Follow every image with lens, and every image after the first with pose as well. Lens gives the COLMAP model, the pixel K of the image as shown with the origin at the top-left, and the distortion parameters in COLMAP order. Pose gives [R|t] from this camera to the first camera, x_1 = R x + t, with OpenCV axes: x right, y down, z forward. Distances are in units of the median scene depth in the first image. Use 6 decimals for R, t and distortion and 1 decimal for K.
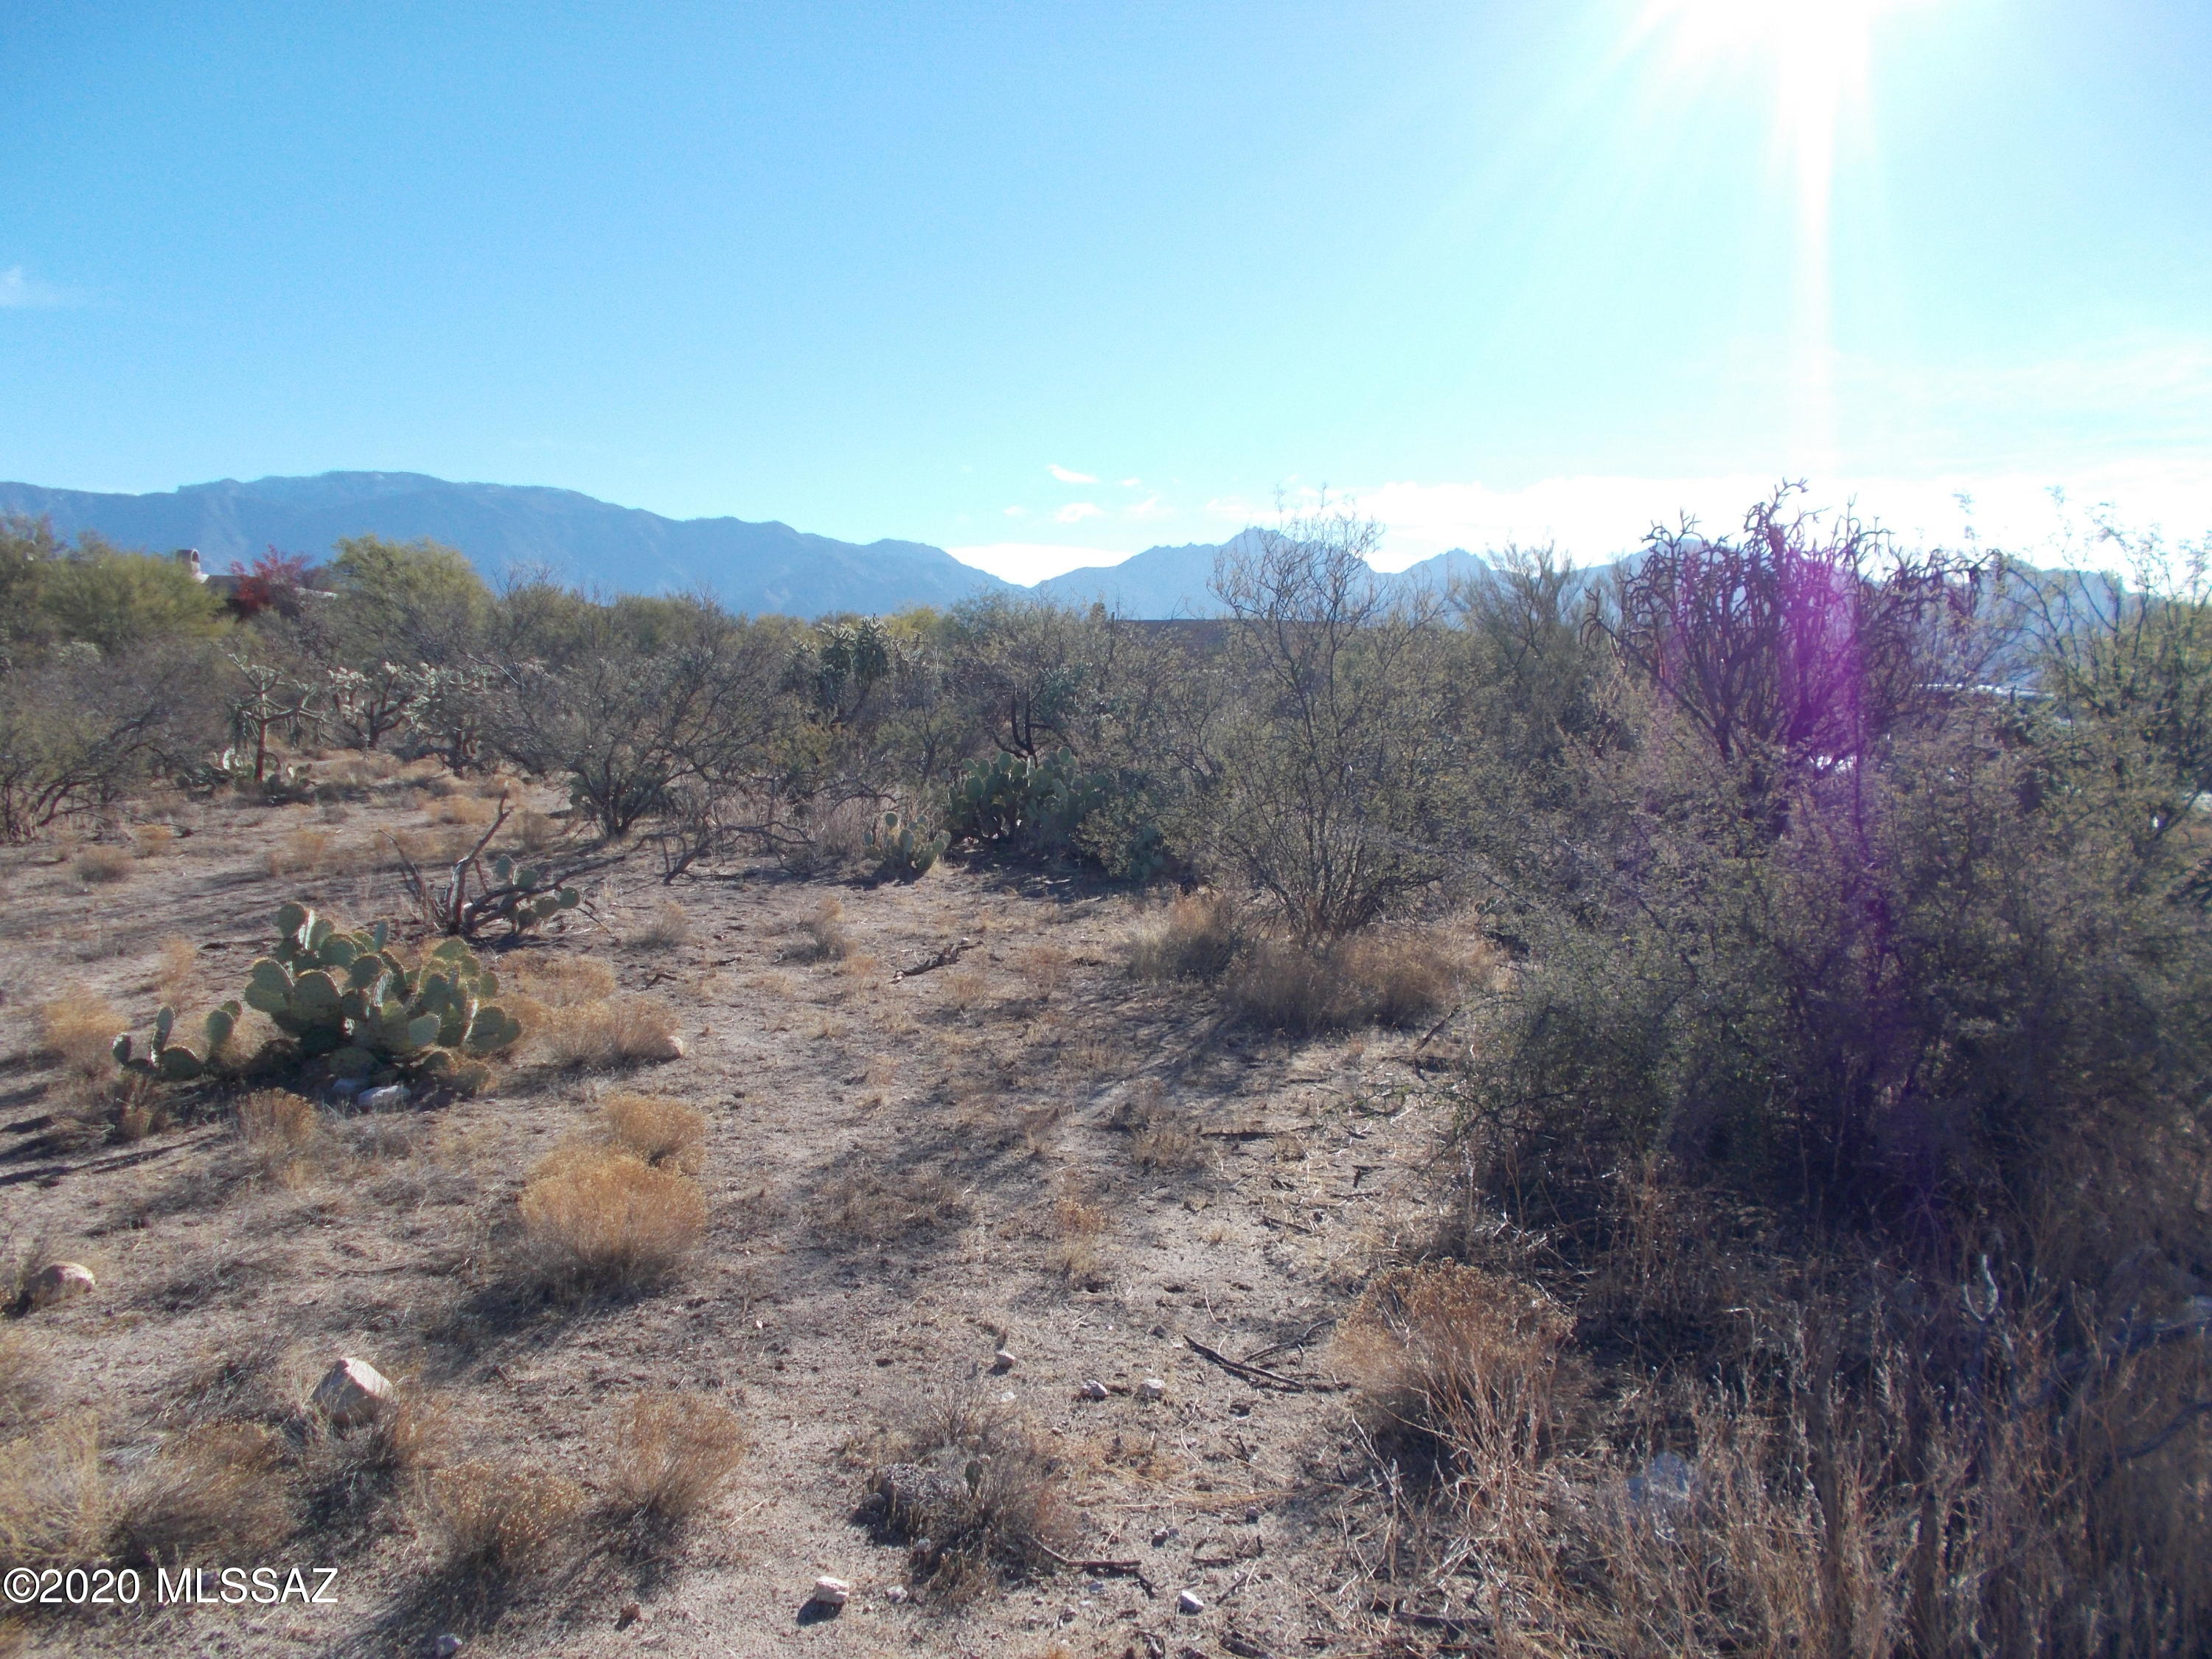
lens RADIAL K [[1691.9, 0, 1097.6], [0, 1691.9, 822.2], [0, 0, 1]] dist [-0.000305, -0.005782]
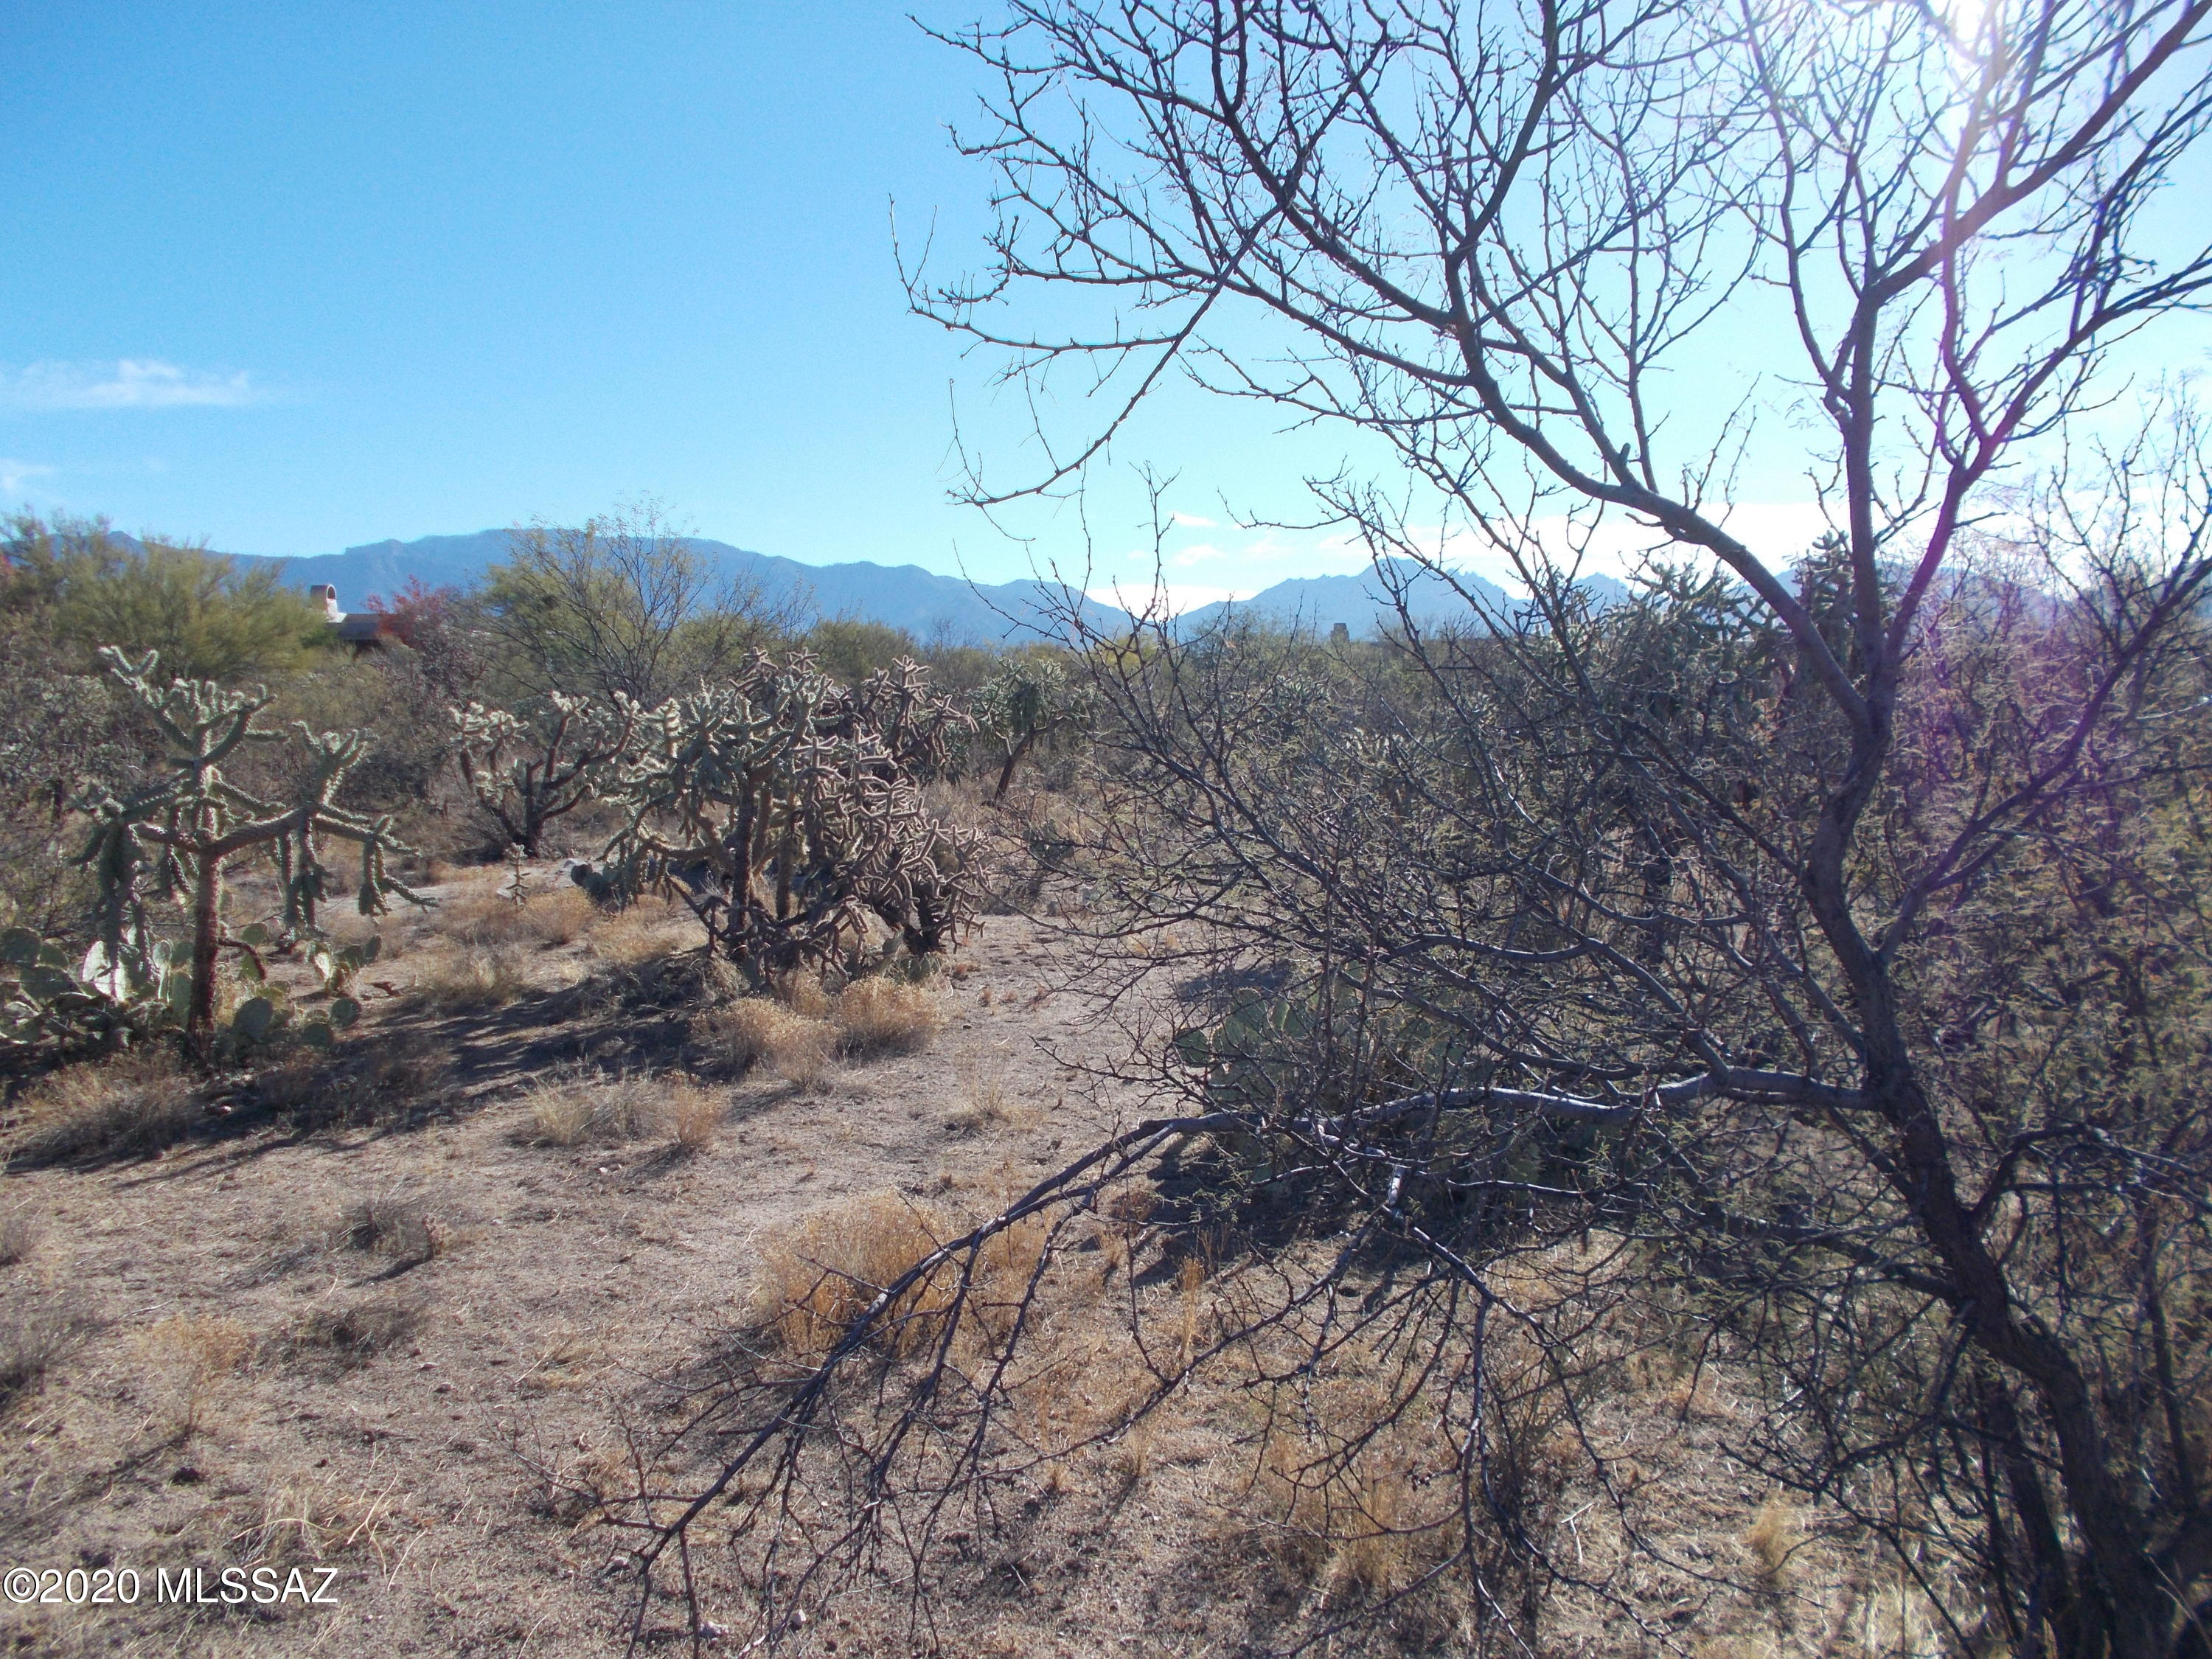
lens RADIAL K [[1691.9, 0, 1097.6], [0, 1691.9, 822.2], [0, 0, 1]] dist [-0.000305, -0.005782]
pose [[0.996552, -0.018934, -0.080782, -0.836930], [0.017284, 0.999628, -0.021080, -0.156807], [0.081151, 0.019611, 0.996509, 1.947626]]
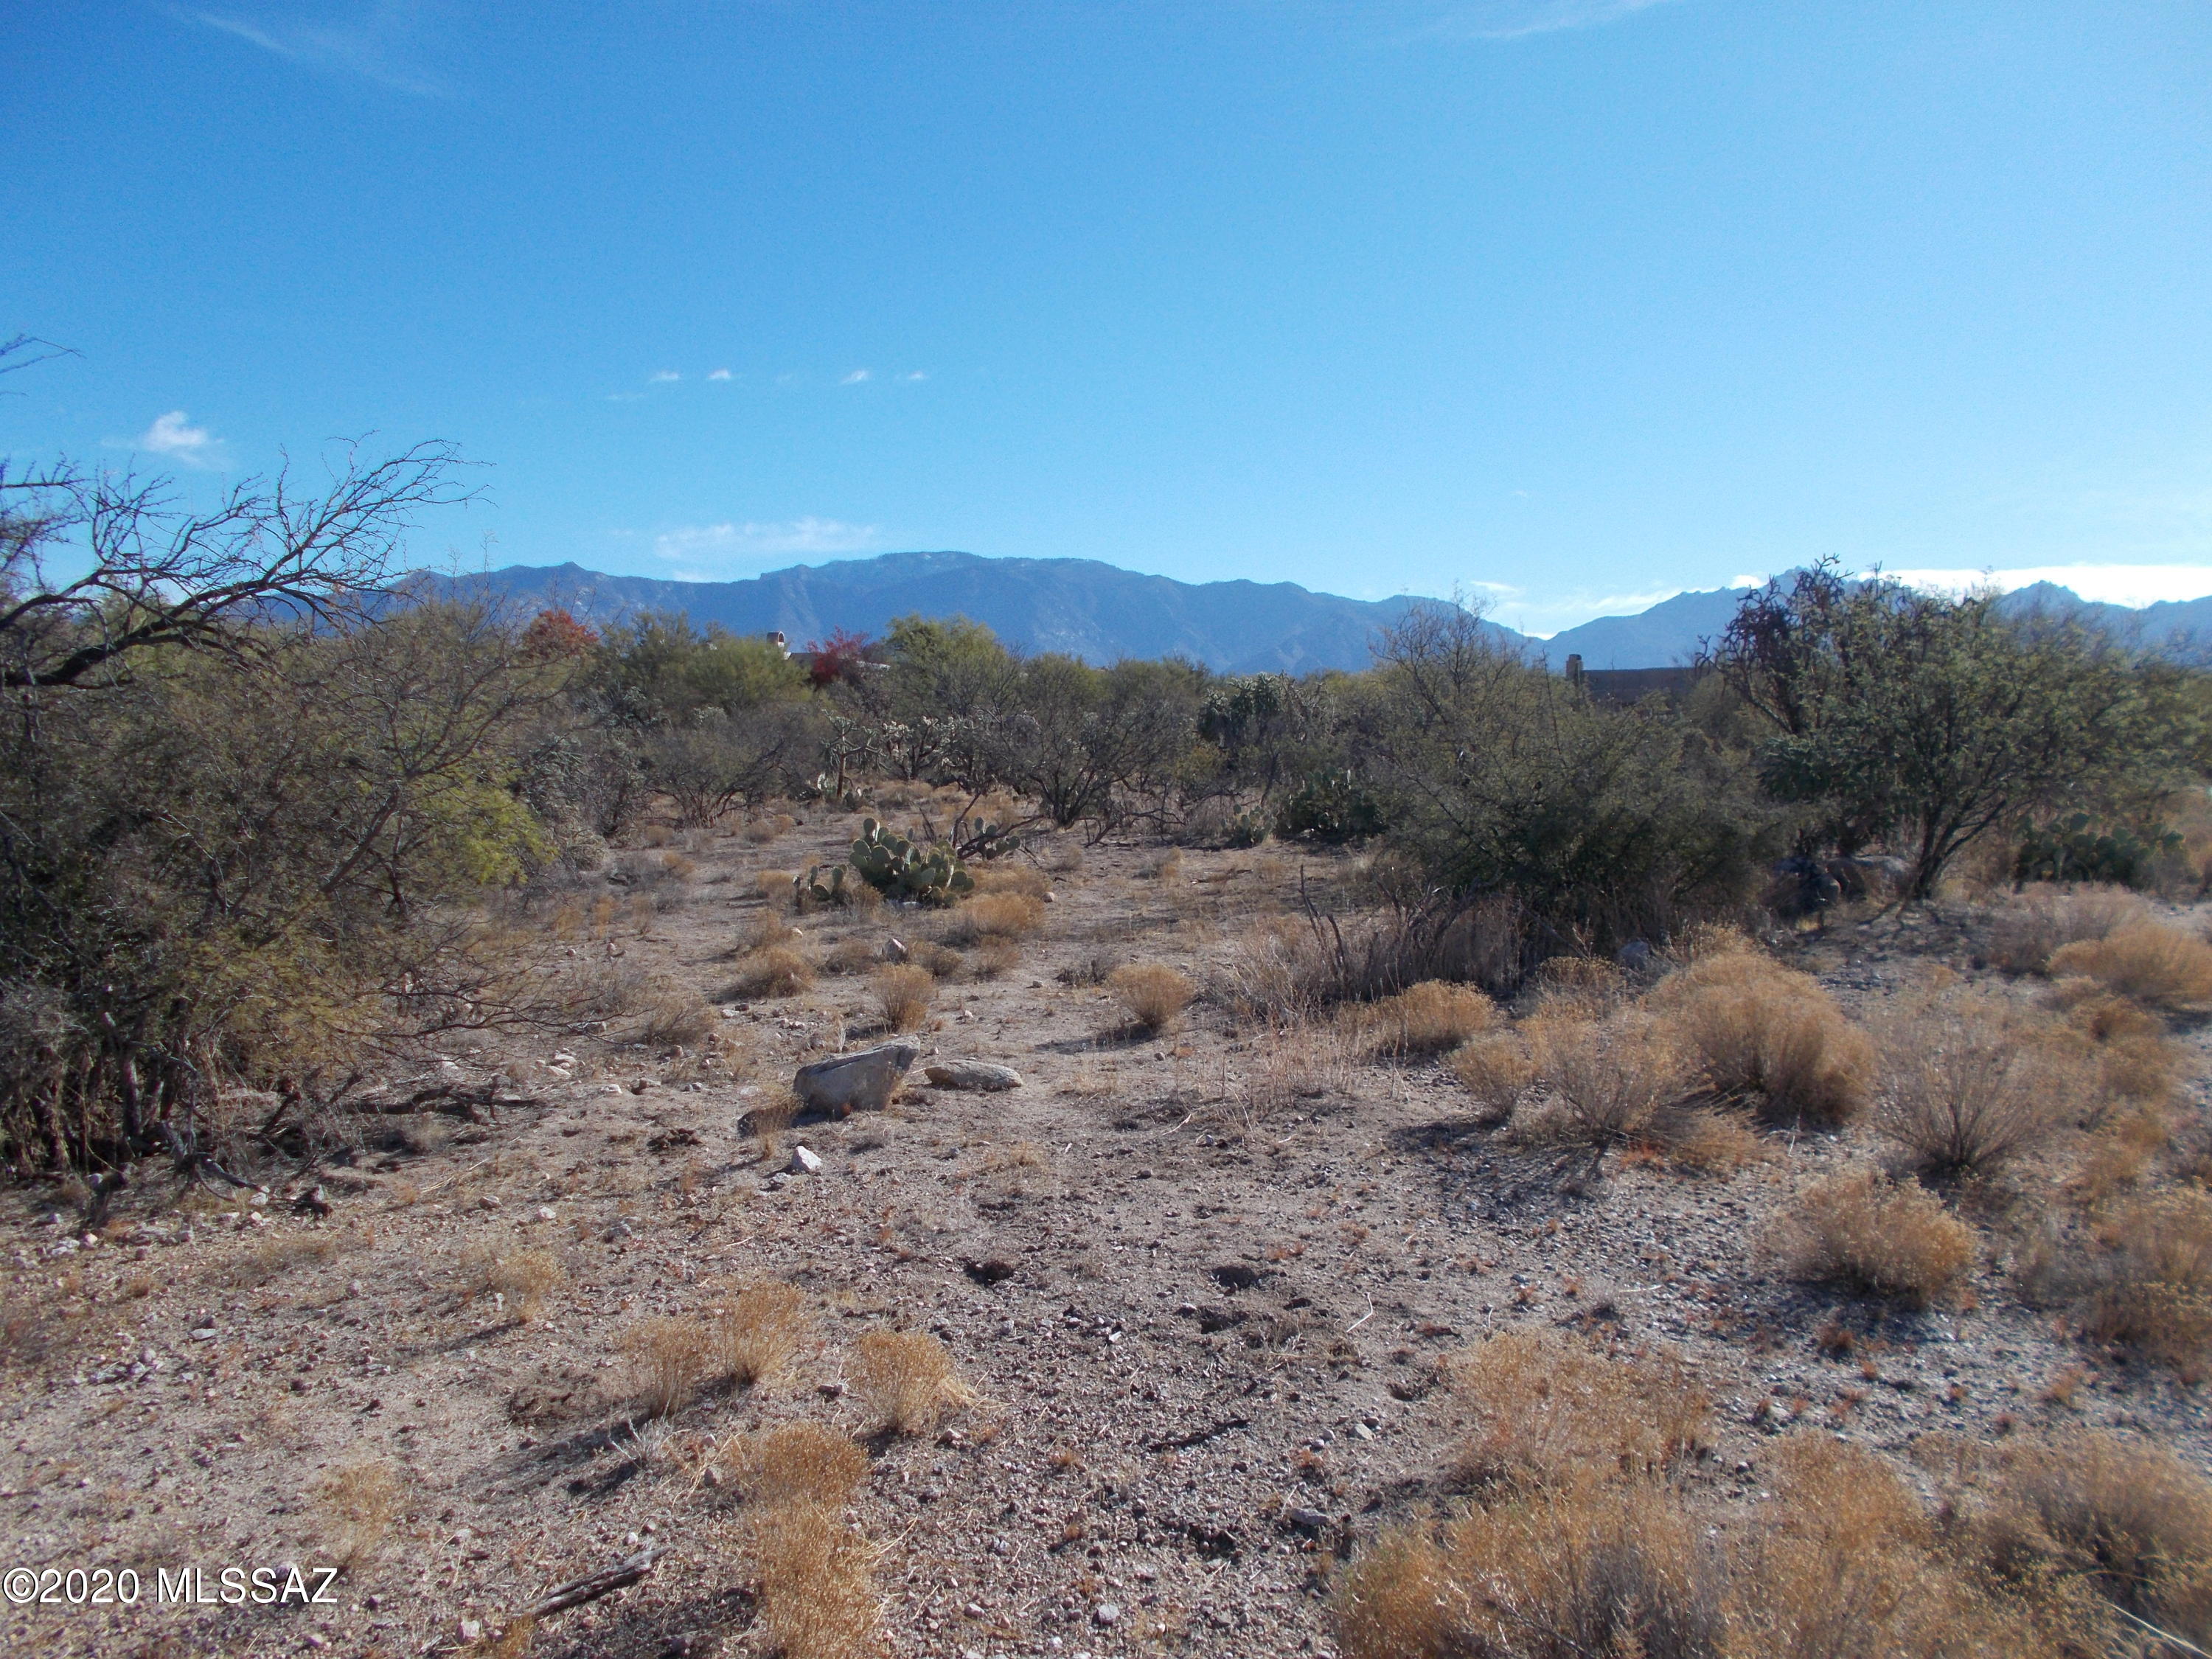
lens RADIAL K [[1691.9, 0, 1097.6], [0, 1691.9, 822.2], [0, 0, 1]] dist [-0.000305, -0.005782]
pose [[0.955742, -0.001048, -0.294206, 0.407623], [-0.008700, 0.999456, -0.031820, 0.119189], [0.294079, 0.032972, 0.955212, -0.915509]]
